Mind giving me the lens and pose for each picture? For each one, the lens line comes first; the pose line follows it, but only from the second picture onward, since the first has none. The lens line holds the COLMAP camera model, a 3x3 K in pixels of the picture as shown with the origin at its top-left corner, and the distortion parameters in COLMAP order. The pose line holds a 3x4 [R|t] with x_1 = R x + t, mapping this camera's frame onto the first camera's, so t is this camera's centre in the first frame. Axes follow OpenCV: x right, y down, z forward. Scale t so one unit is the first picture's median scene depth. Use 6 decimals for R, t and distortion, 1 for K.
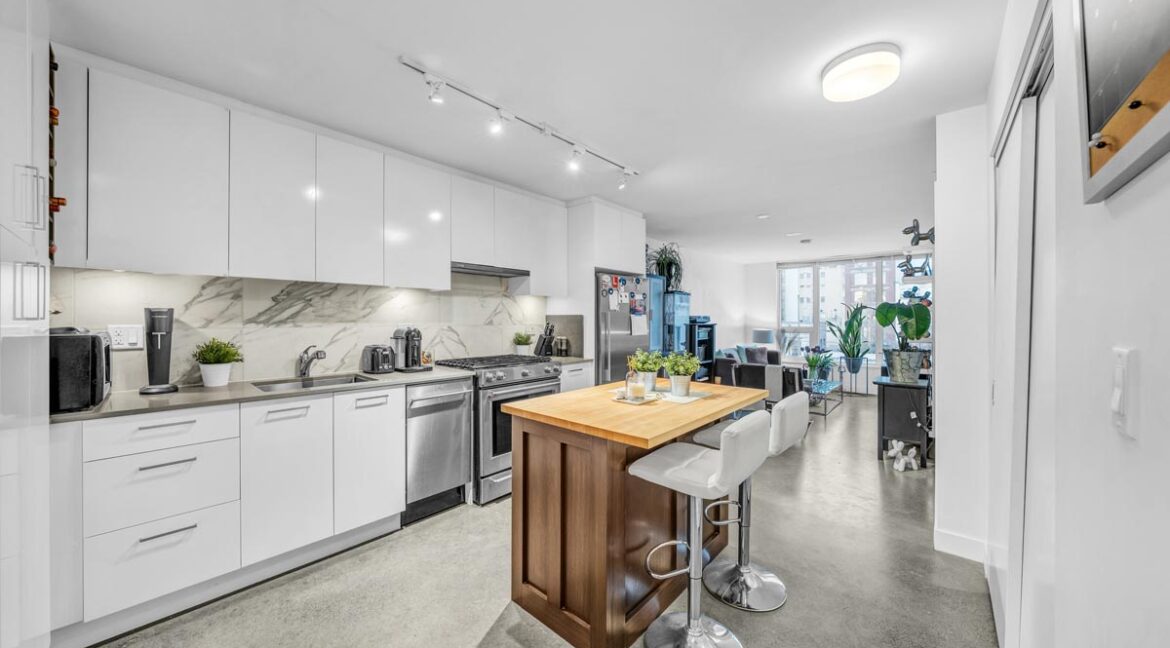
lens RADIAL K [[397.5, 0, 583.3], [0, 397.5, 320.6], [0, 0, 1]] dist [-0.002824, -0.000044]
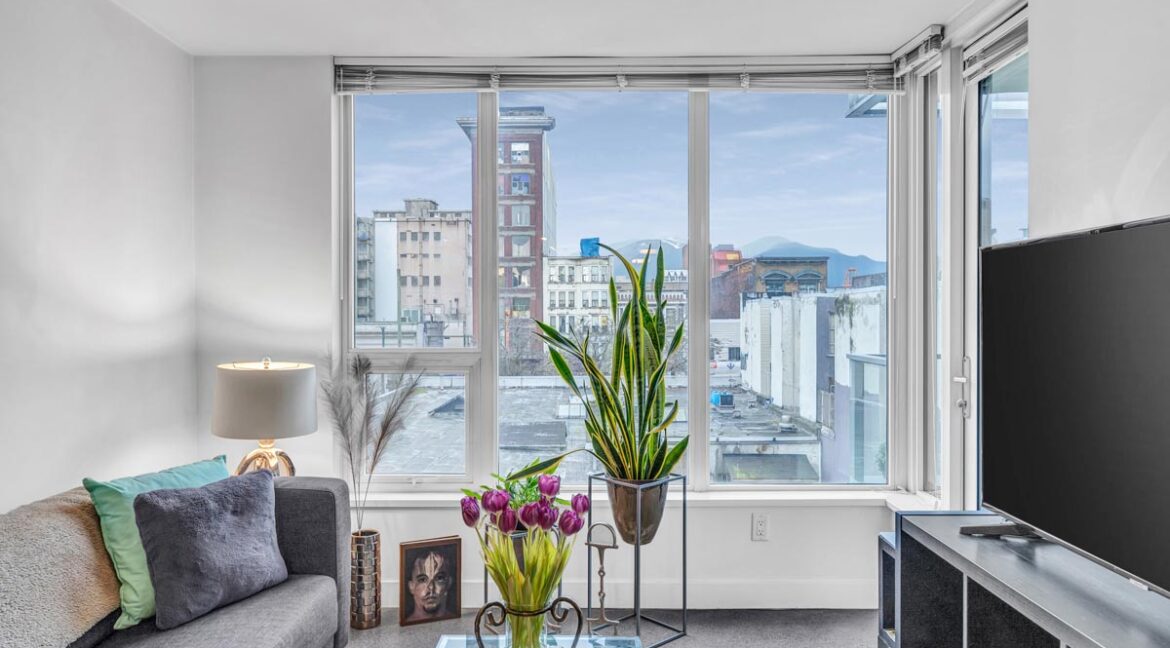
lens RADIAL K [[787.8, 0, 585.0], [0, 787.8, 324.0], [0, 0, 1]] dist [0.000220, 0.000497]
pose [[0.745225, -0.008417, 0.666760, 0.720788], [0.004479, 0.999961, 0.007617, -0.002988], [-0.666798, -0.002691, 0.745234, 1.401712]]
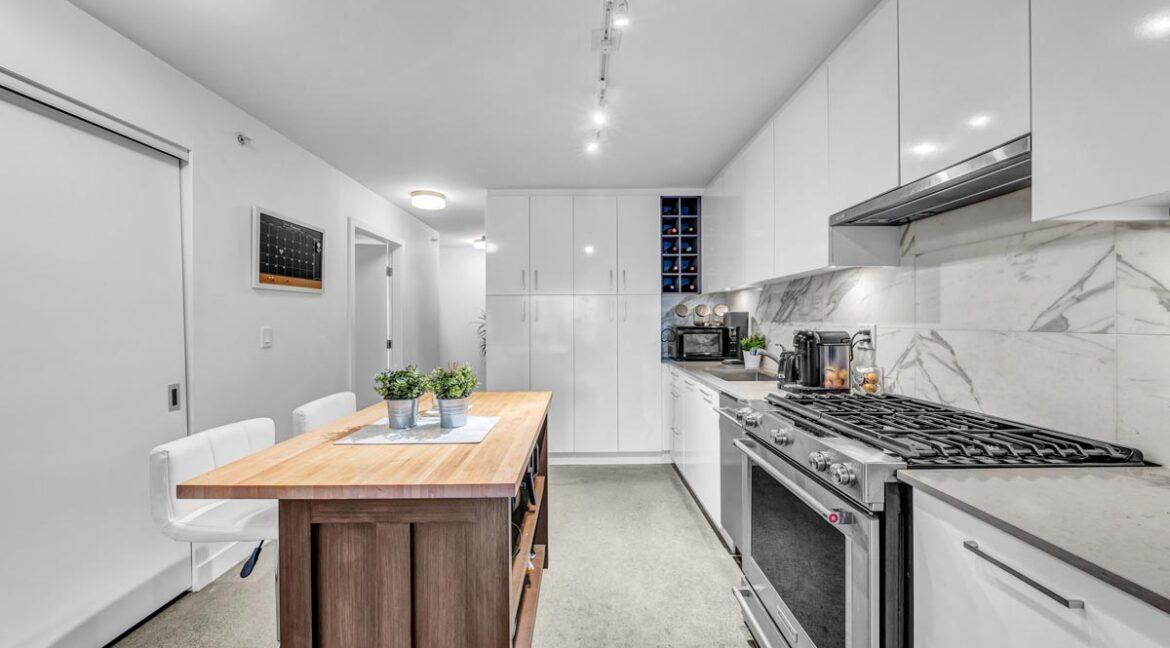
lens RADIAL K [[397.5, 0, 583.3], [0, 397.5, 320.6], [0, 0, 1]] dist [-0.002824, -0.000044]
pose [[-0.739225, 0.003156, -0.673452, 0.289042], [0.003900, 0.999992, 0.000406, 0.000208], [0.673448, -0.002327, -0.739231, 1.077230]]
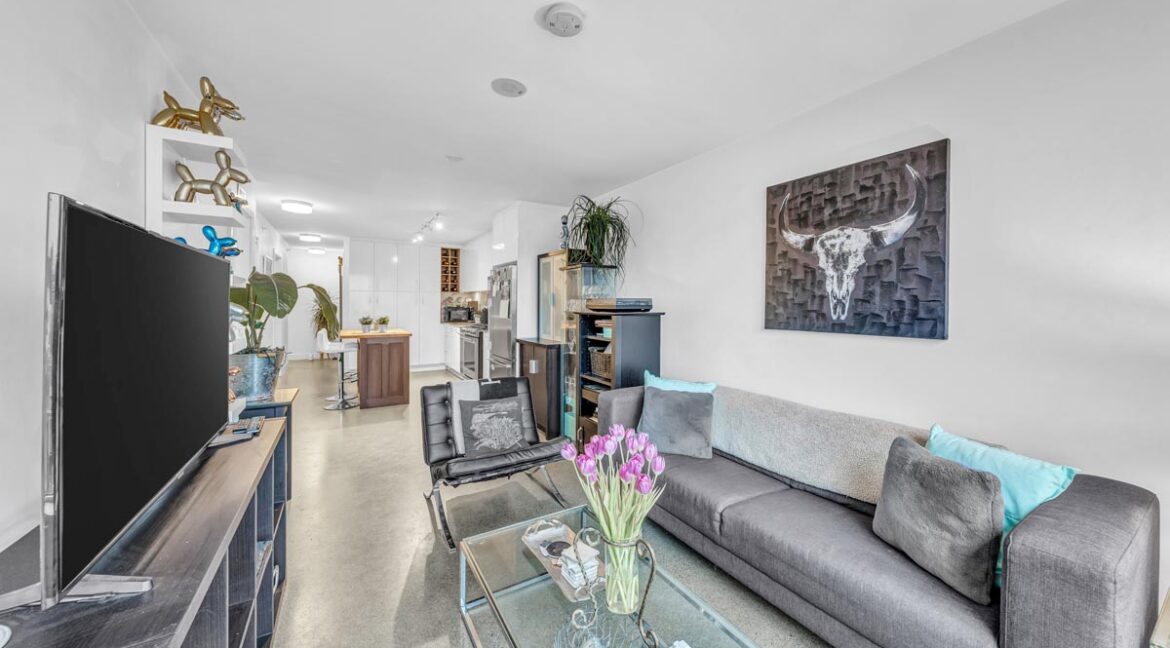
lens RADIAL K [[406.9, 0, 584.5], [0, 406.9, 305.7], [0, 0, 1]] dist [-0.006777, -0.000070]
pose [[-0.295731, 0.000105, -0.955271, 1.456132], [-0.009521, 0.999950, 0.003058, -0.005155], [0.955224, 0.010000, -0.295715, 1.949058]]
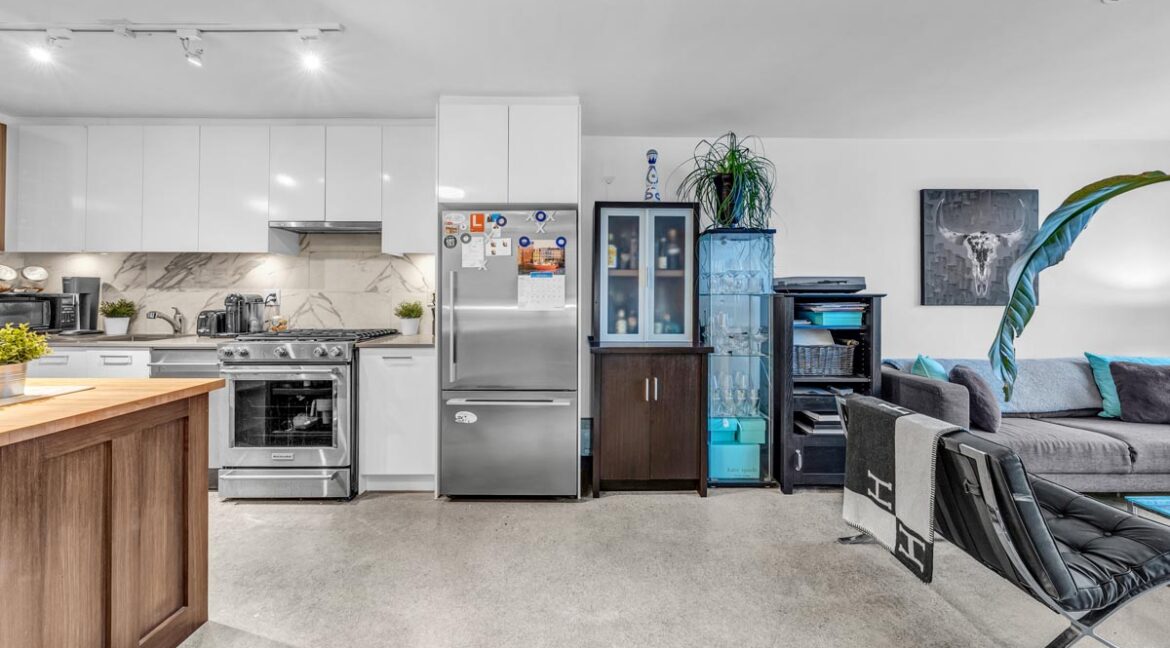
lens RADIAL K [[410.7, 0, 583.1], [0, 410.7, 291.3], [0, 0, 1]] dist [-0.002824, 0.000070]
pose [[0.674254, -0.004432, -0.738487, 0.775584], [-0.003544, 0.999951, -0.009236, 0.017152], [0.738491, 0.008845, 0.674205, 0.816748]]
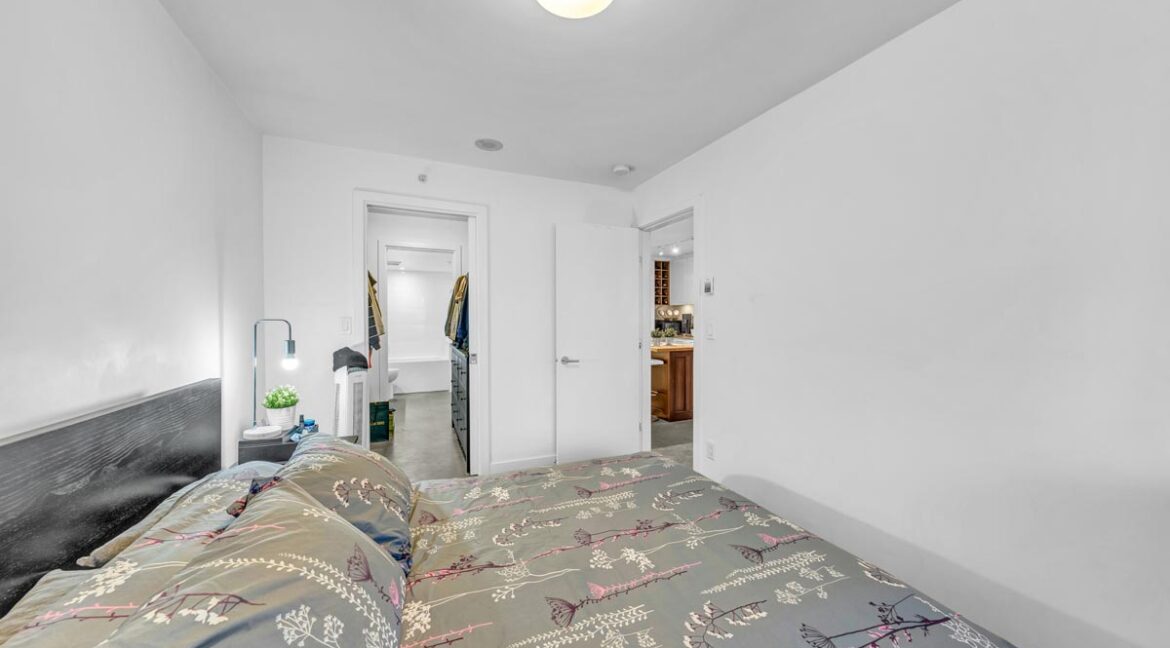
lens RADIAL K [[397.5, 0, 583.3], [0, 397.5, 320.6], [0, 0, 1]] dist [-0.002824, -0.000044]
pose [[-0.415903, 0.007333, -0.909380, 1.735875], [-0.000043, 0.999967, 0.008083, 0.002781], [0.909409, 0.003401, -0.415889, 1.025187]]
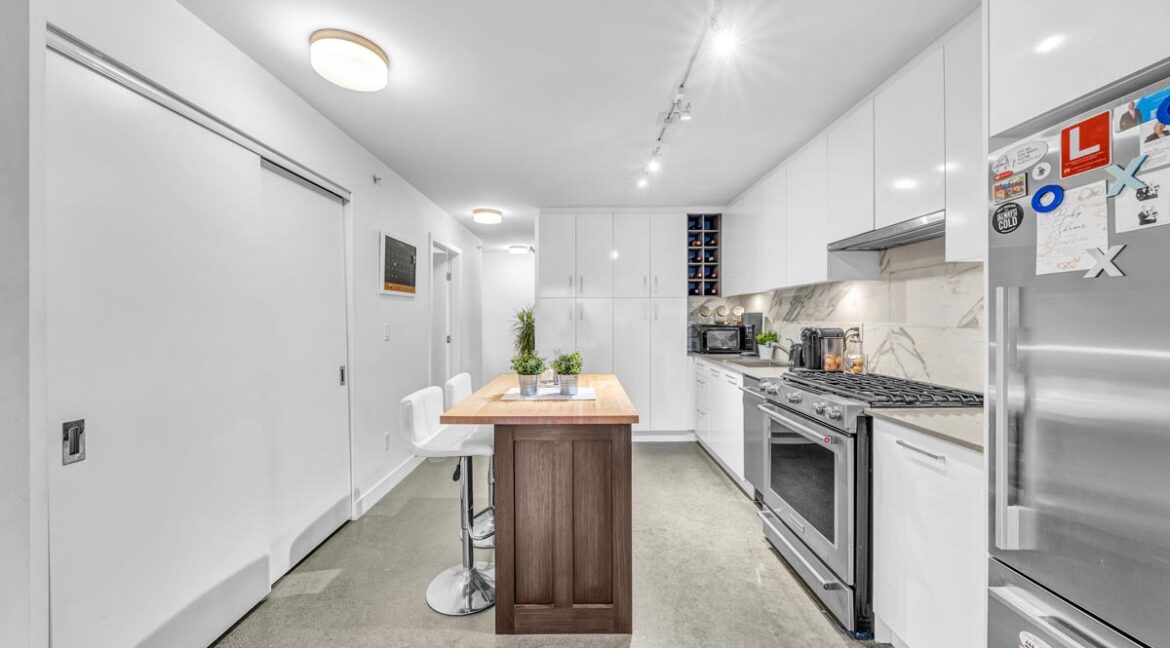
lens RADIAL K [[402.2, 0, 581.4], [0, 402.2, 319.6], [0, 0, 1]] dist [-0.001465, -0.000065]
pose [[-0.744504, 0.002290, -0.667614, 0.514776], [0.001532, 0.999997, 0.001722, -0.001126], [0.667616, 0.000259, -0.744506, 1.152845]]
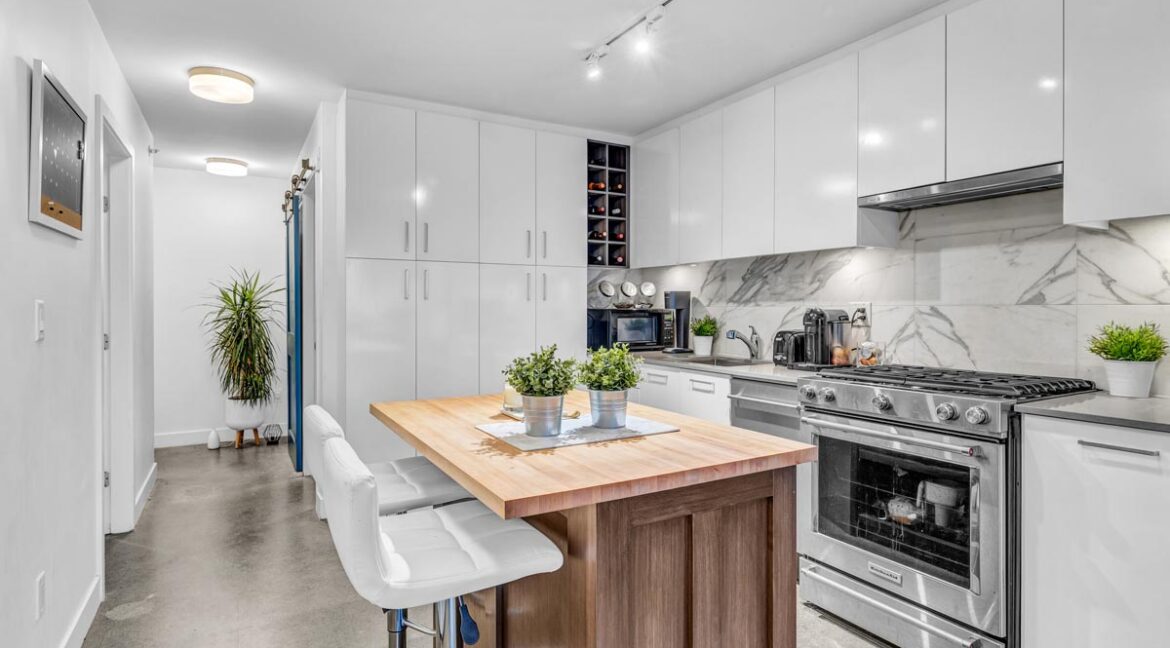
lens RADIAL K [[598.6, 0, 582.3], [0, 598.6, 314.2], [0, 0, 1]] dist [0.000460, -0.000292]
pose [[-0.309464, 0.008042, -0.950877, 0.596945], [-0.001032, 0.999961, 0.008793, 0.017927], [0.950911, 0.003702, -0.309444, 0.803575]]
